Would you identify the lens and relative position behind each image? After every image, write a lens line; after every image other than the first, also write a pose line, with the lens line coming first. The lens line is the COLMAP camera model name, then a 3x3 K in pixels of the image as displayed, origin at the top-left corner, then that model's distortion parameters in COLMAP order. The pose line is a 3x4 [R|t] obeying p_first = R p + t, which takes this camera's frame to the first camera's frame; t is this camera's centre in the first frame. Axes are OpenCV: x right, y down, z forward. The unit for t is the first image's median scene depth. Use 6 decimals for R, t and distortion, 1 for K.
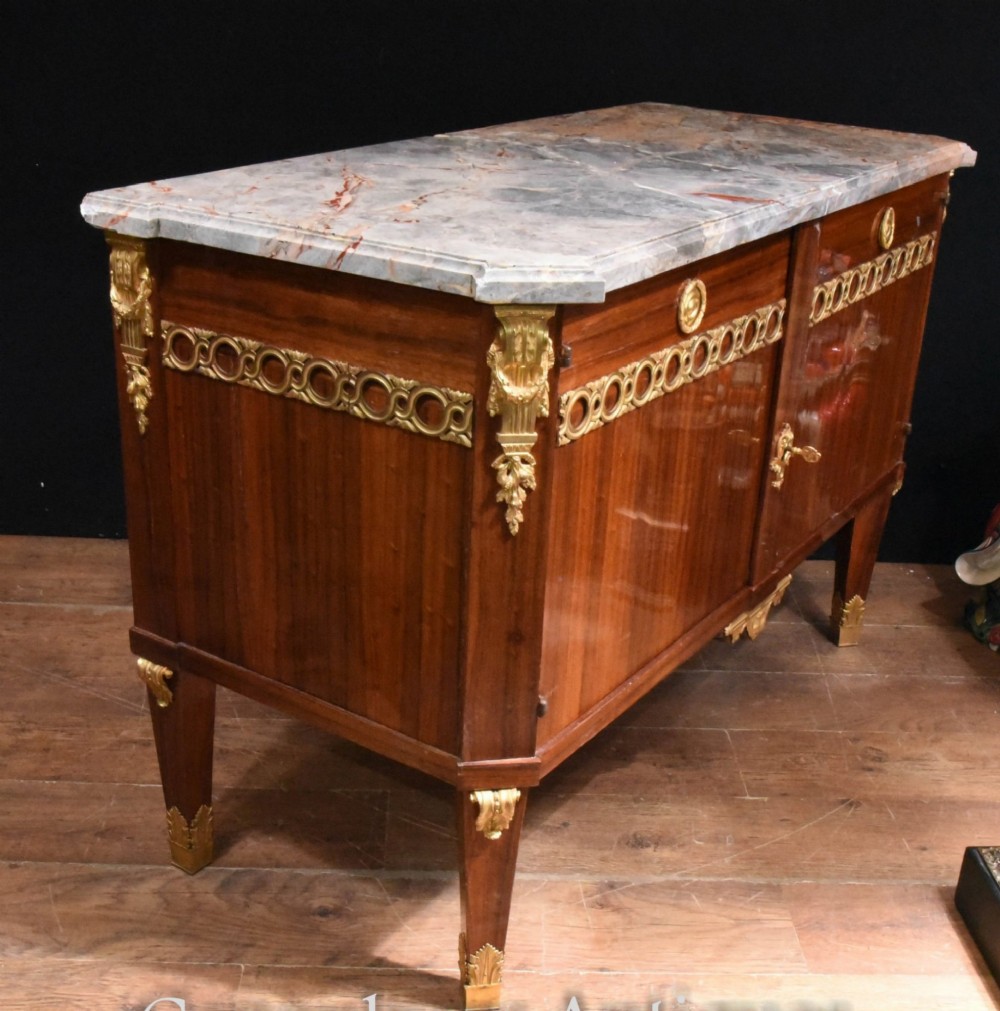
lens RADIAL K [[1420.7, 0, 475.0], [0, 1420.7, 572.9], [0, 0, 1]] dist [-0.106175, 0.040362]
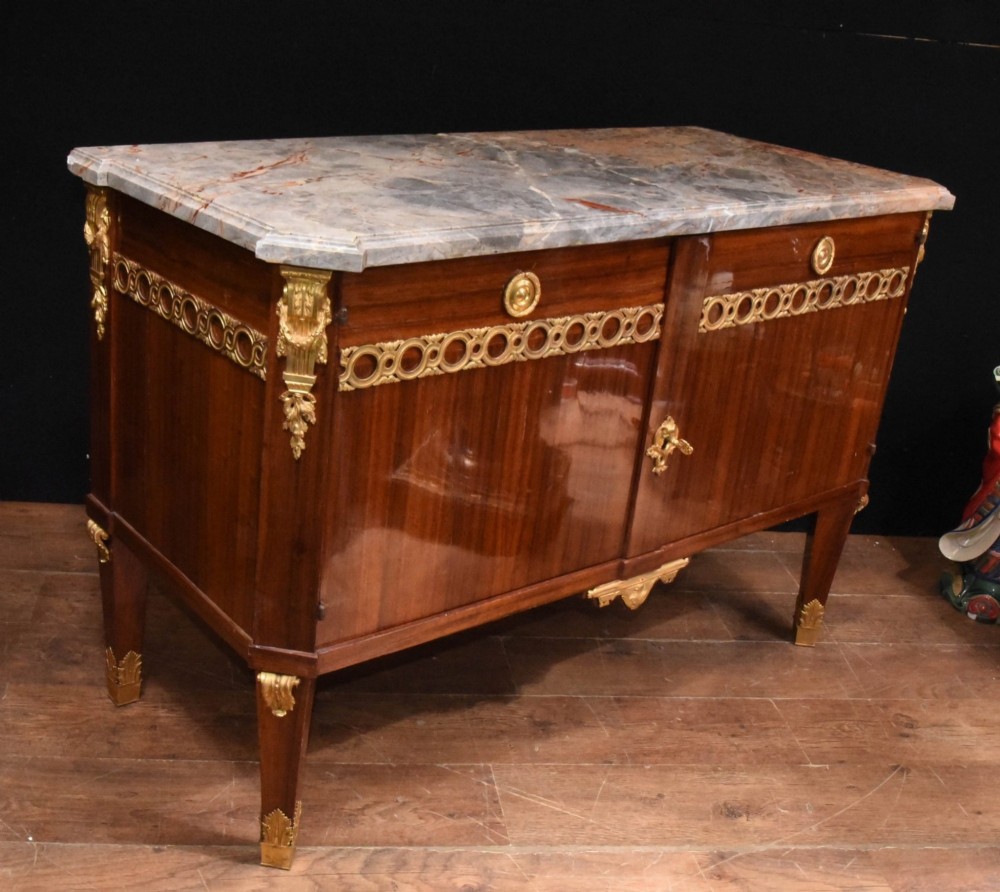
lens RADIAL K [[1259.6, 0, 401.8], [0, 1259.6, 443.9], [0, 0, 1]] dist [-0.060063, -0.058783]
pose [[0.945620, 0.158638, -0.283965, 0.394291], [-0.176676, 0.983500, -0.038905, -0.013428], [0.273108, 0.086959, 0.958045, 0.009997]]
